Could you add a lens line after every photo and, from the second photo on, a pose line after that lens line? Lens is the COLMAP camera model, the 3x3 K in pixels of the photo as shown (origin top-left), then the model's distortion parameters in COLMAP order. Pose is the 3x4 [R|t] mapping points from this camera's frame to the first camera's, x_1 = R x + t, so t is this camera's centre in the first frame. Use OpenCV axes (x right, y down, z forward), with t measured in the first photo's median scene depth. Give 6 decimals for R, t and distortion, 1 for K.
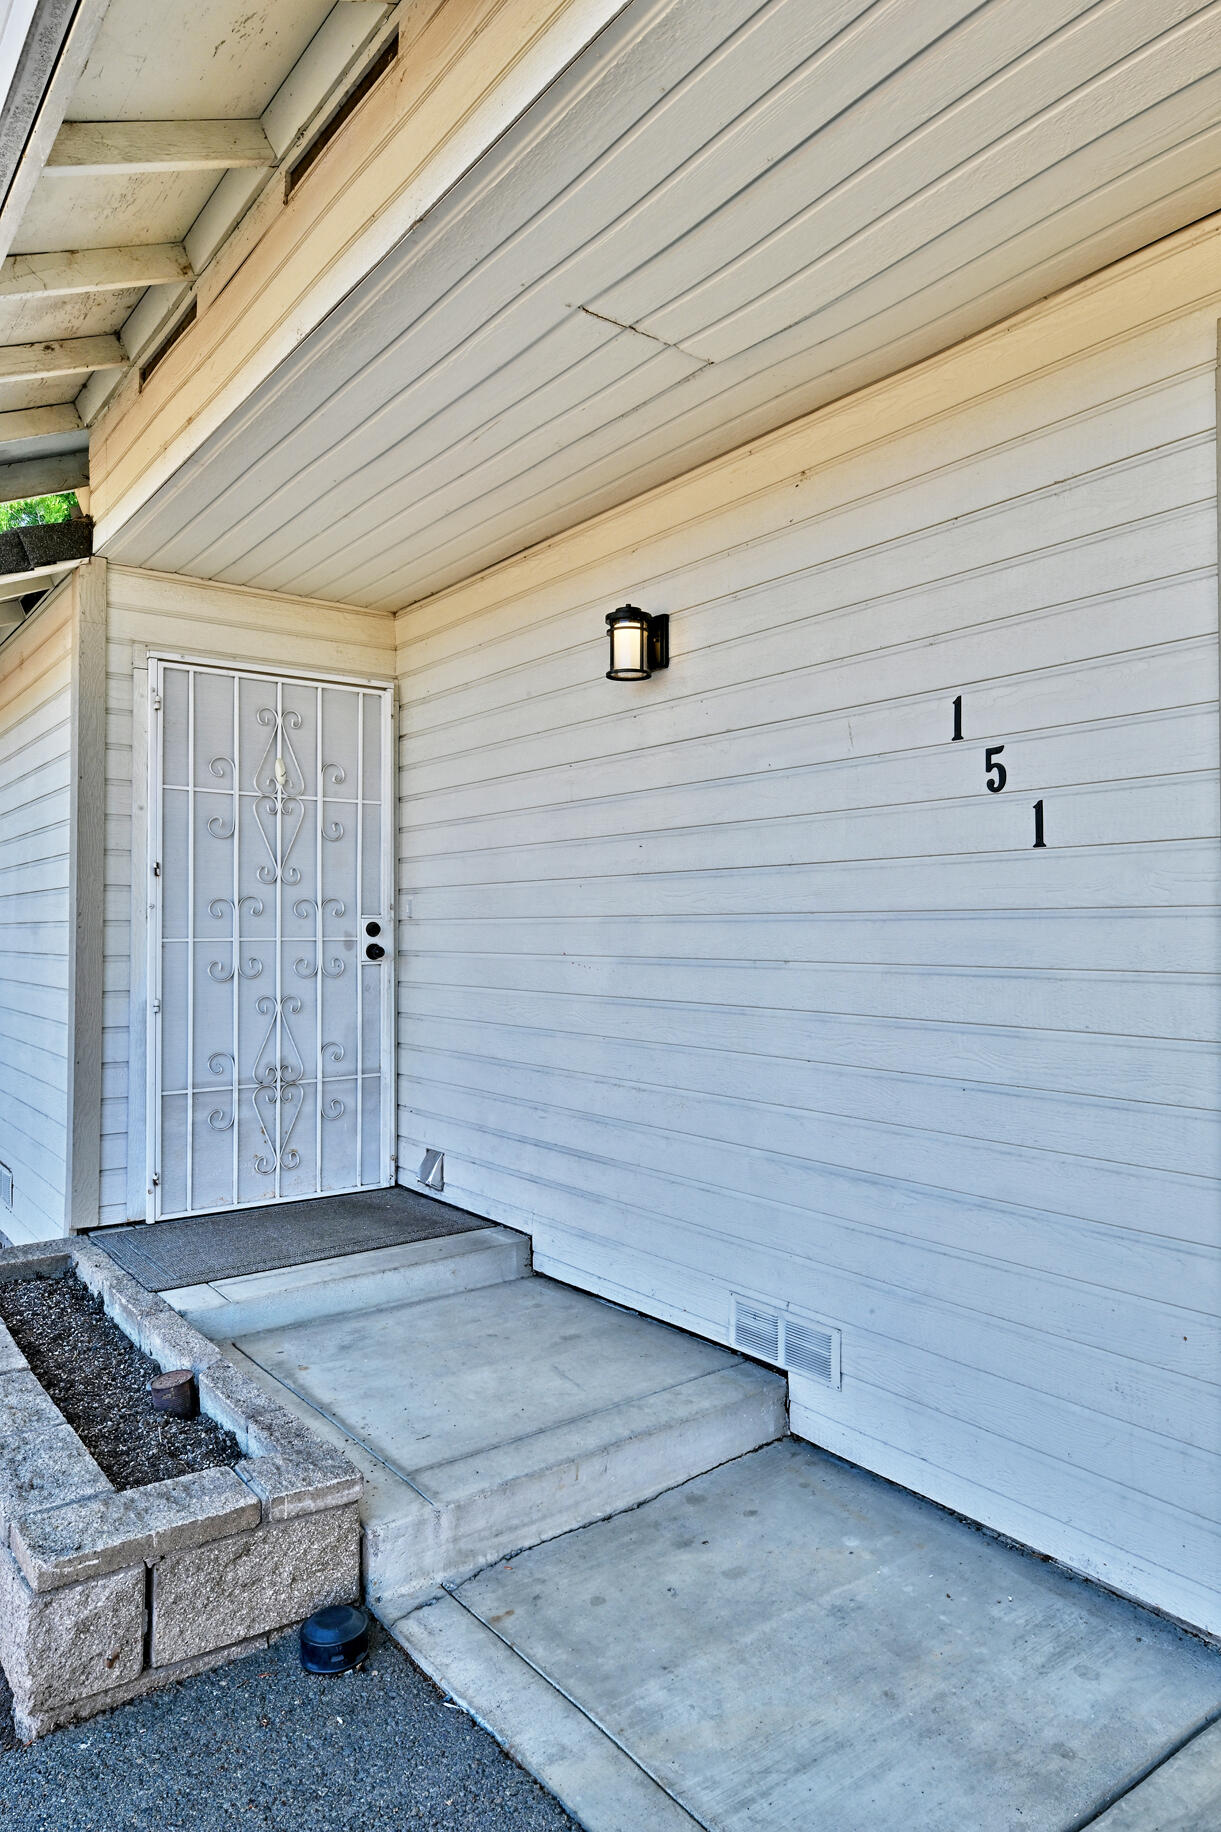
lens RADIAL K [[1179.7, 0, 605.3], [0, 1179.7, 923.8], [0, 0, 1]] dist [0.006397, -0.000105]
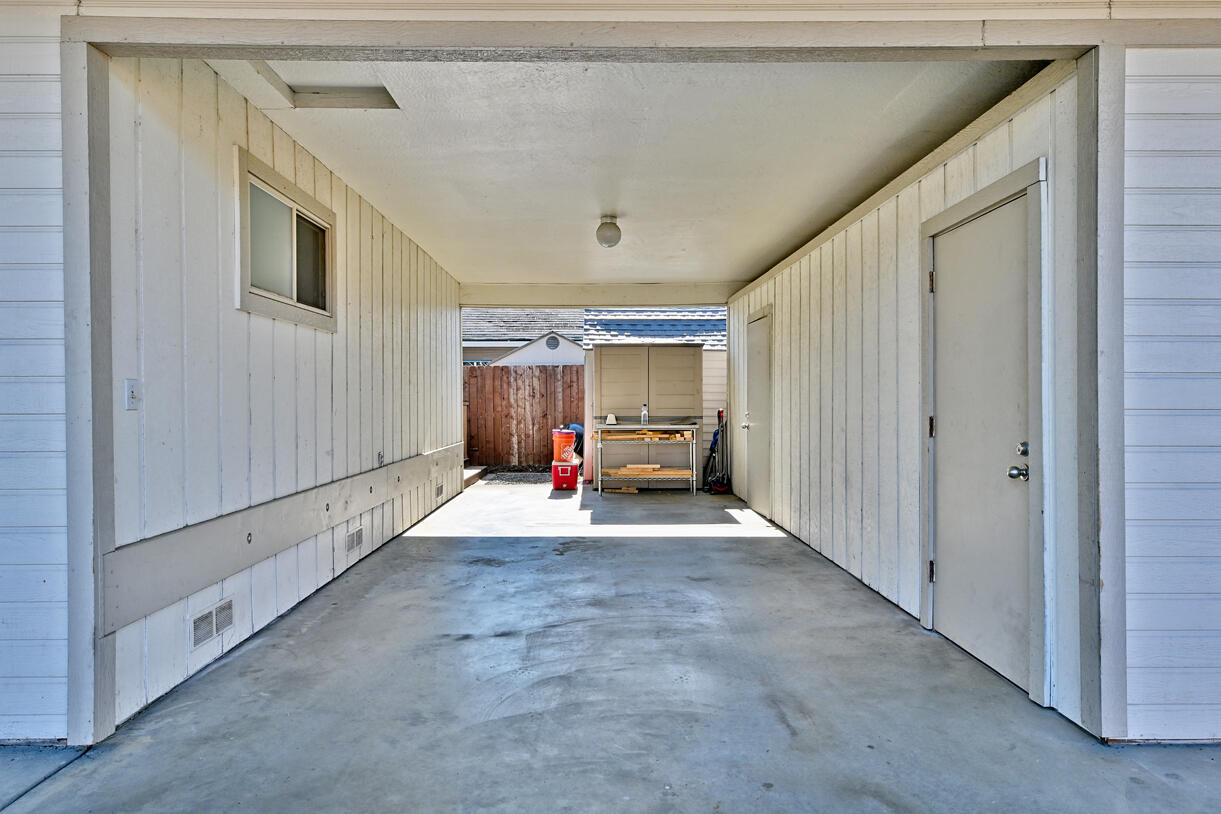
lens RADIAL K [[786.2, 0, 612.0], [0, 786.2, 402.7], [0, 0, 1]] dist [0.006397, -0.000105]
pose [[0.585239, 0.000469, 0.810860, 0.014062], [-0.002737, 0.999995, 0.001397, 0.041763], [-0.810856, -0.003037, 0.585238, -0.209929]]
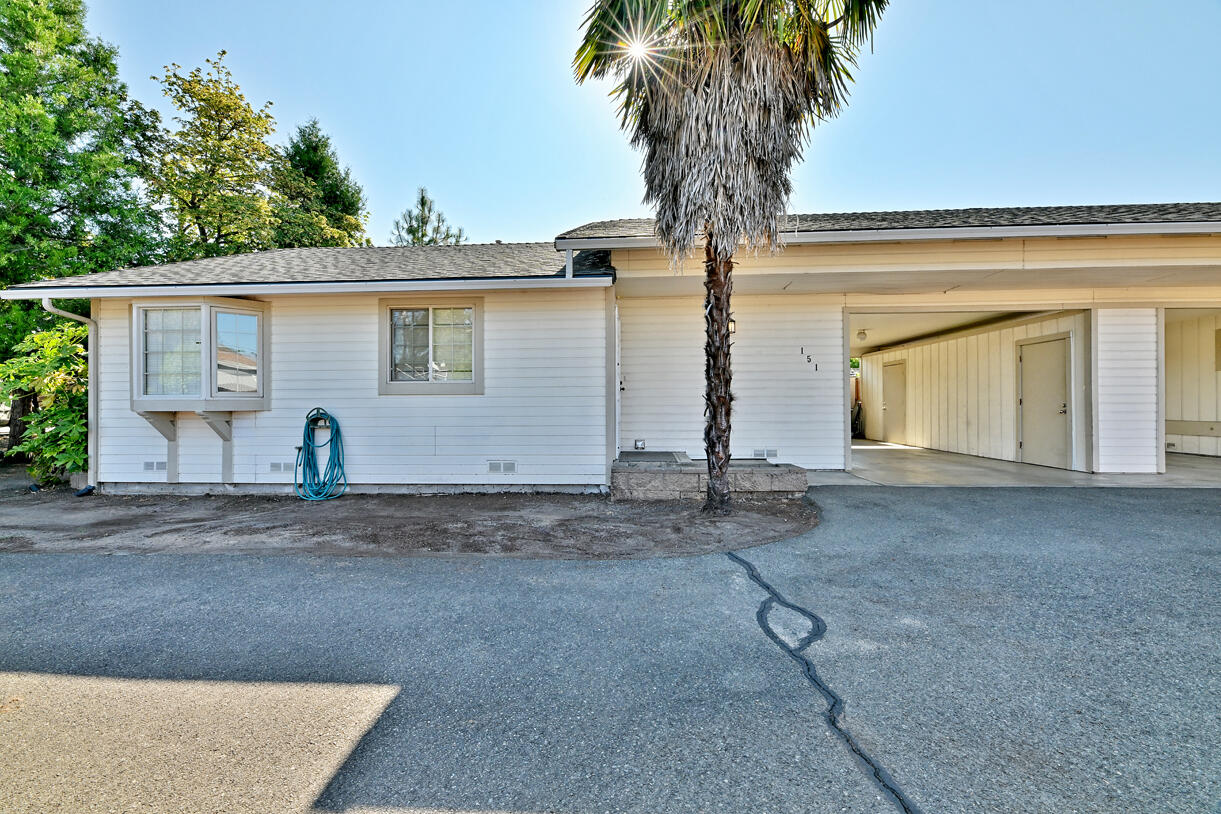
lens RADIAL K [[491.2, 0, 600.4], [0, 491.2, 408.7], [0, 0, 1]] dist [-0.010489, -0.000687]
pose [[0.655168, -0.003434, 0.755475, -1.598191], [0.000569, 0.999992, 0.004051, 0.089546], [-0.755483, -0.002224, 0.655165, 0.026750]]
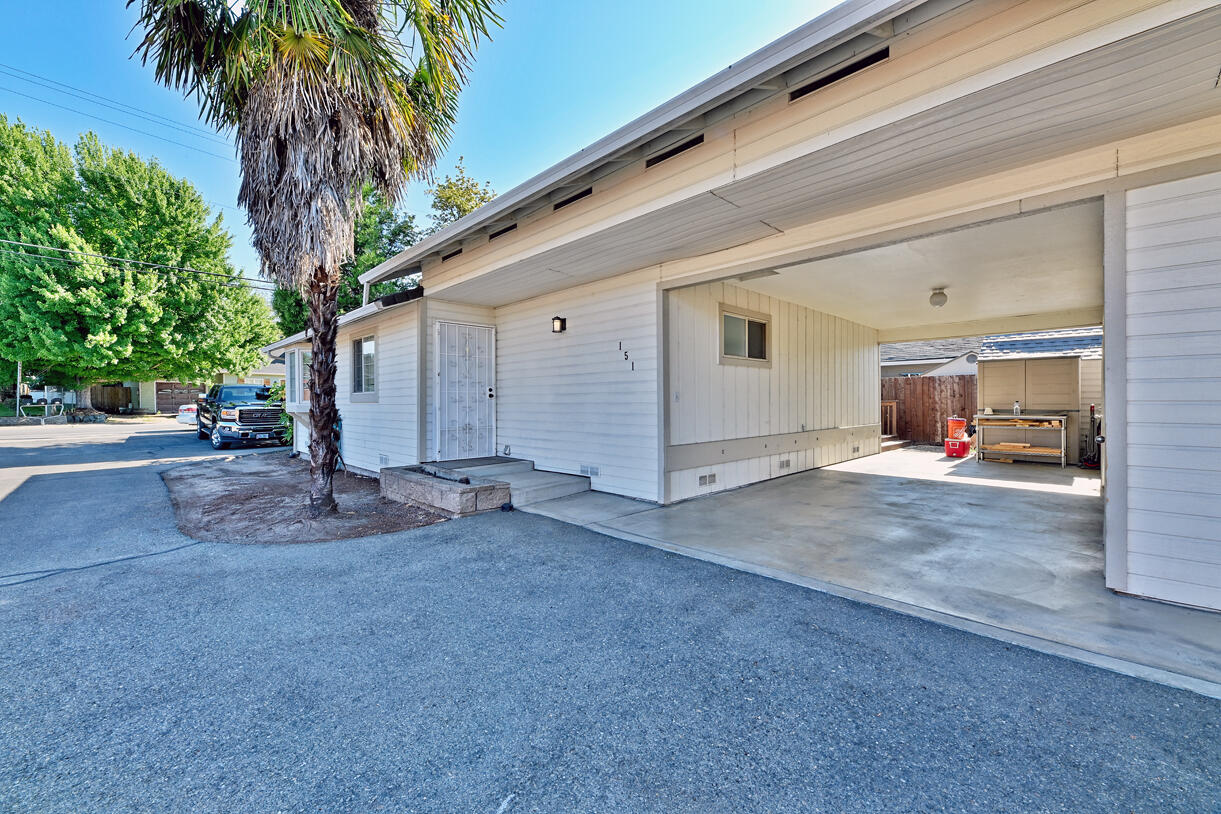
lens RADIAL K [[491.2, 0, 608.4], [0, 491.2, 408.6], [0, 0, 1]] dist [-0.010489, -0.000687]
pose [[0.990926, -0.003647, 0.134363, -0.032479], [0.001473, 0.999866, 0.016278, 0.045348], [-0.134404, -0.015932, 0.990799, -0.741806]]
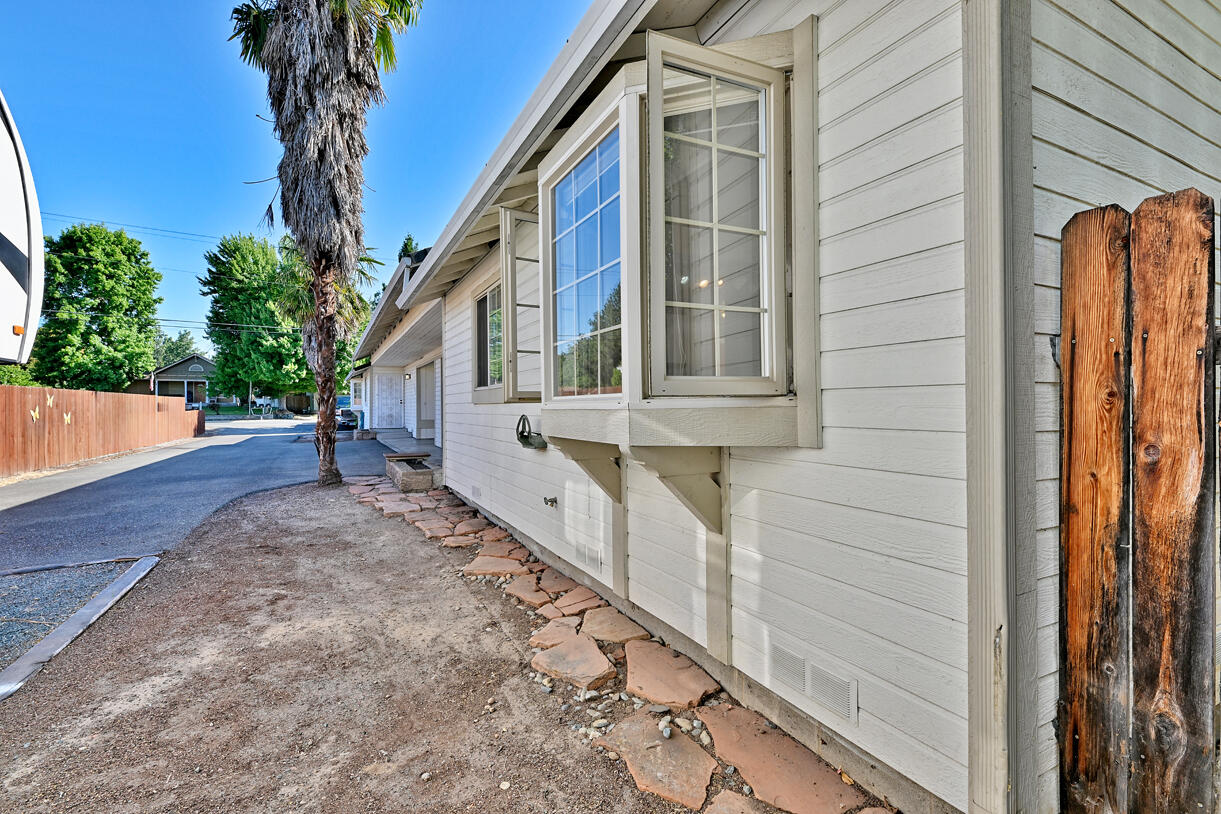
lens RADIAL K [[543.8, 0, 608.6], [0, 543.8, 407.2], [0, 0, 1]] dist [-0.016118, -0.000528]
pose [[0.987412, -0.003329, -0.158134, 2.467474], [0.004265, 0.999975, 0.005580, 0.045695], [0.158112, -0.006184, 0.987402, -3.520171]]
